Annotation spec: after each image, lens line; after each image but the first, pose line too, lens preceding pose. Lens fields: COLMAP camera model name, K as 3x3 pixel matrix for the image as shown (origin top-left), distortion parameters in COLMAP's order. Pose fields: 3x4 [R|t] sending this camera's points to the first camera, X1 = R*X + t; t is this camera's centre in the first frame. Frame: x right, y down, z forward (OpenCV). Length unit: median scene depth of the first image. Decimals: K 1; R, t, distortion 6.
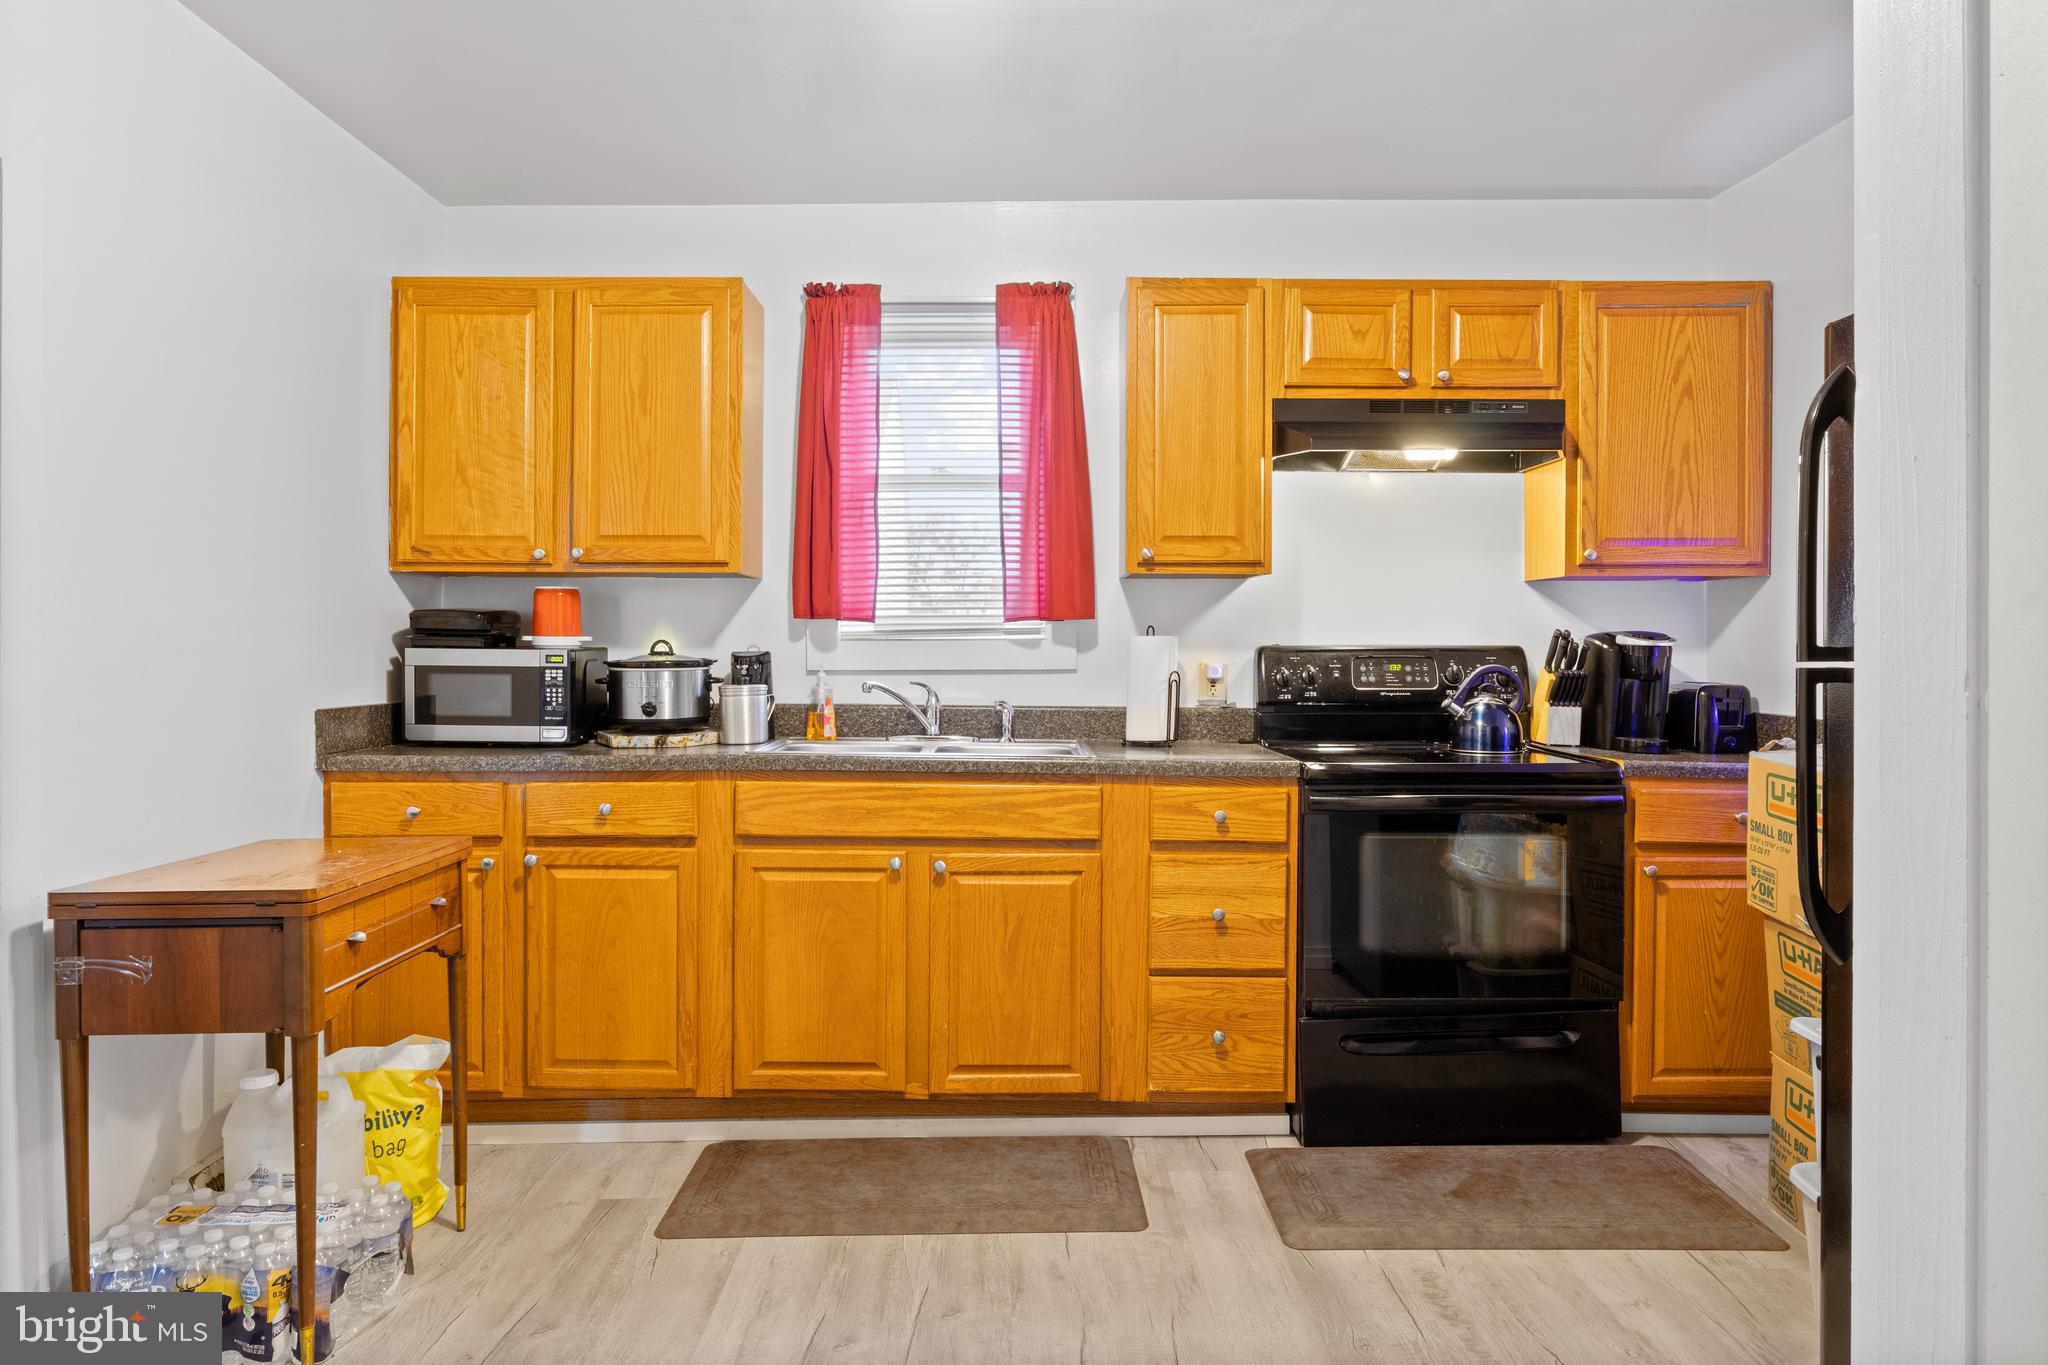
lens RADIAL K [[1244.7, 0, 1028.3], [0, 1244.7, 608.5], [0, 0, 1]] dist [0.000707, 0.000008]
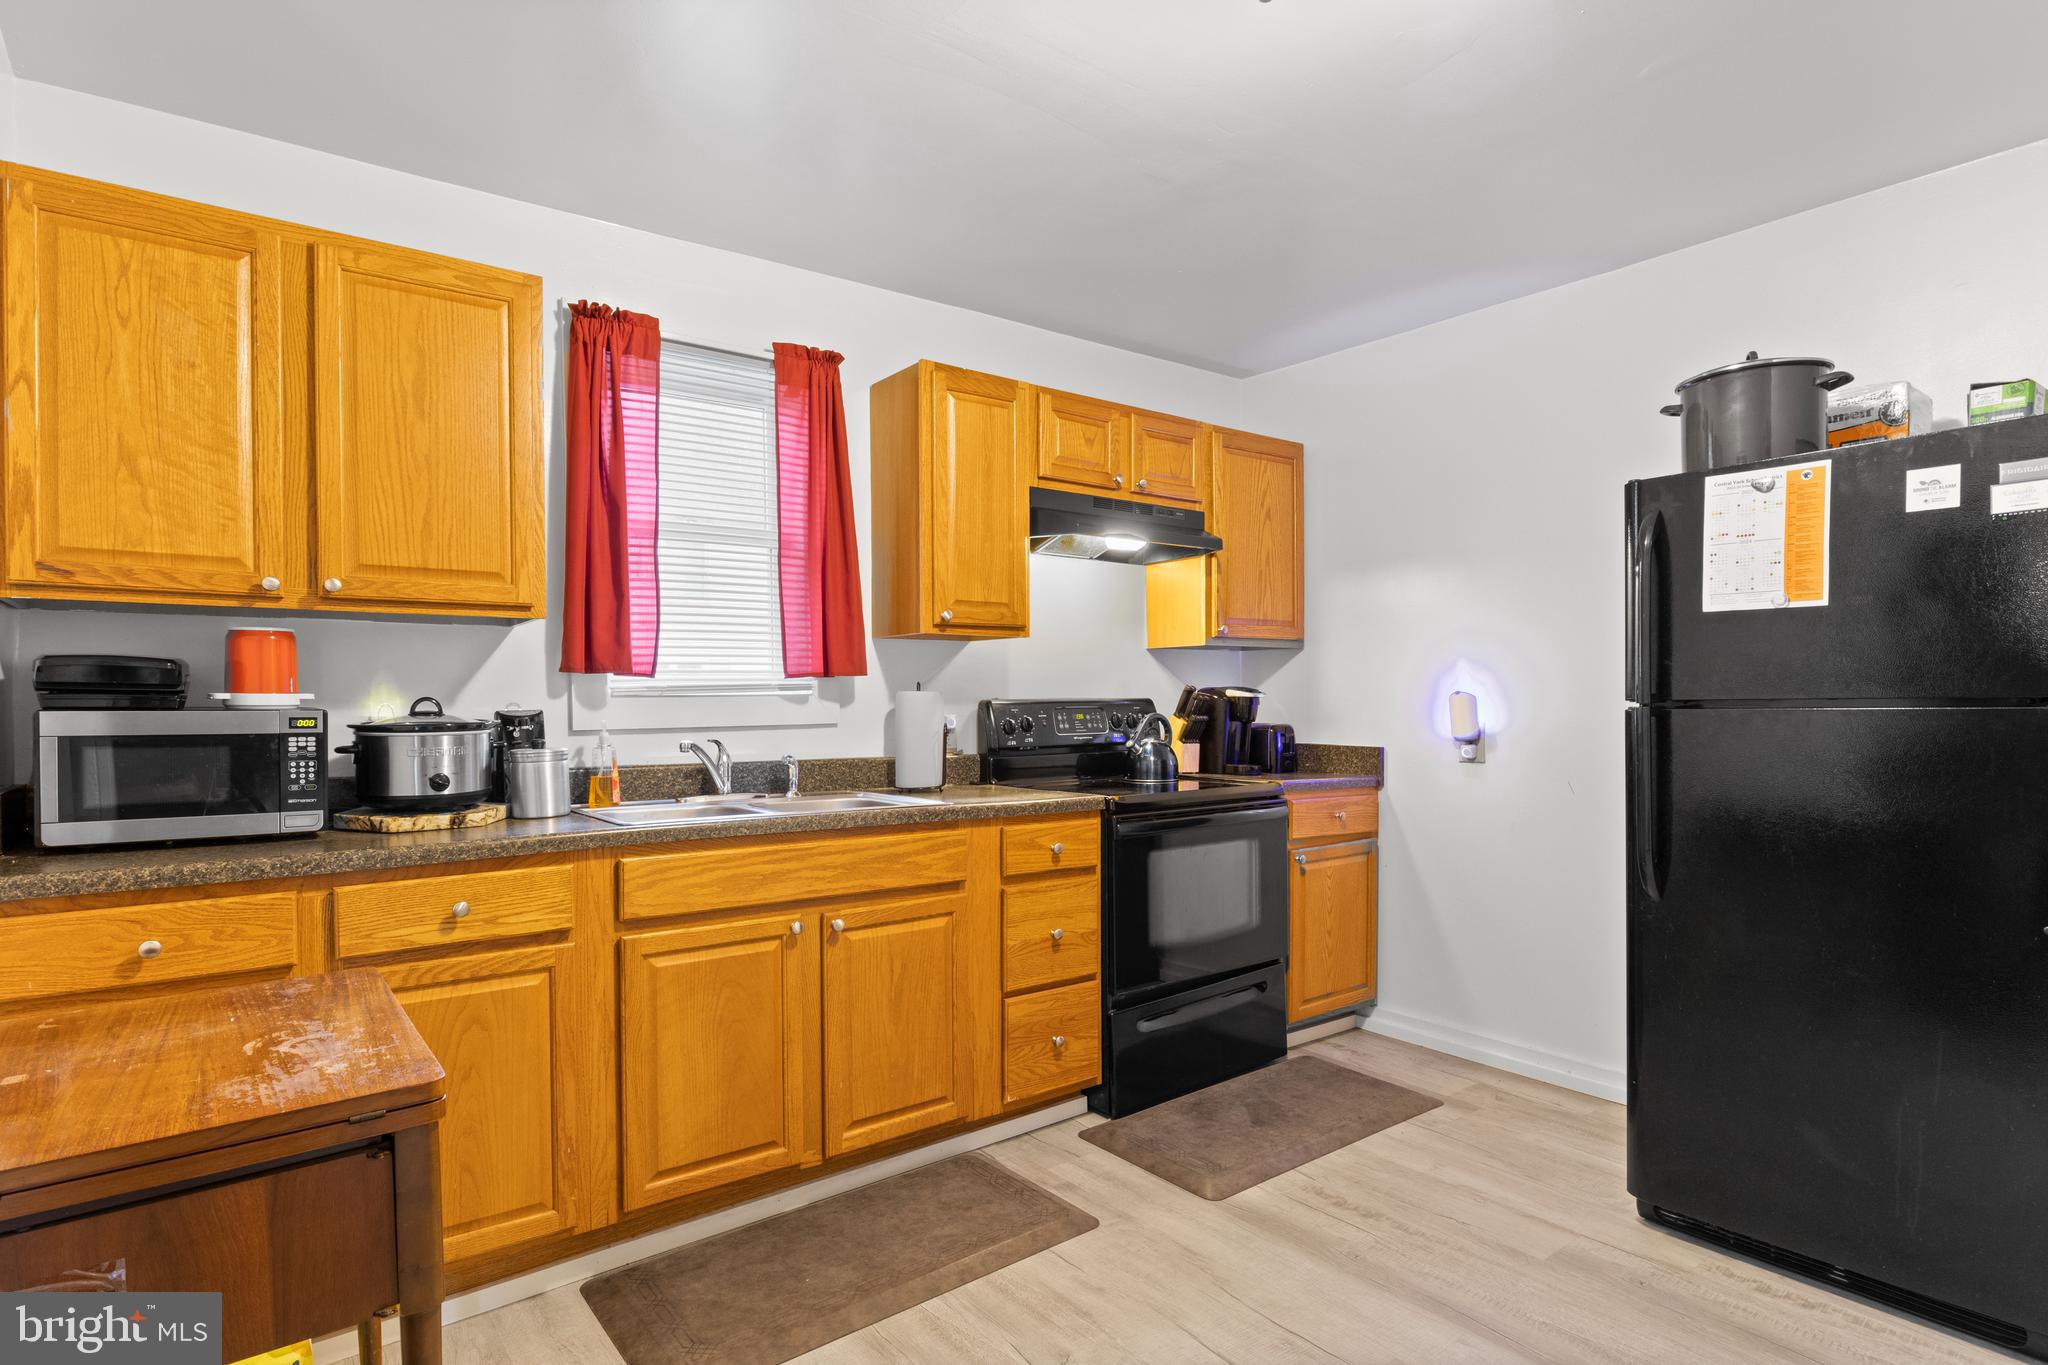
lens RADIAL K [[1022.6, 0, 1024.0], [0, 1022.6, 682.5], [0, 0, 1]] dist [-0.004145, 0.000192]
pose [[0.815373, 0.002032, 0.578932, -0.375208], [-0.007487, 0.999947, 0.007036, 0.008051], [-0.578887, -0.010072, 0.815346, 0.231849]]
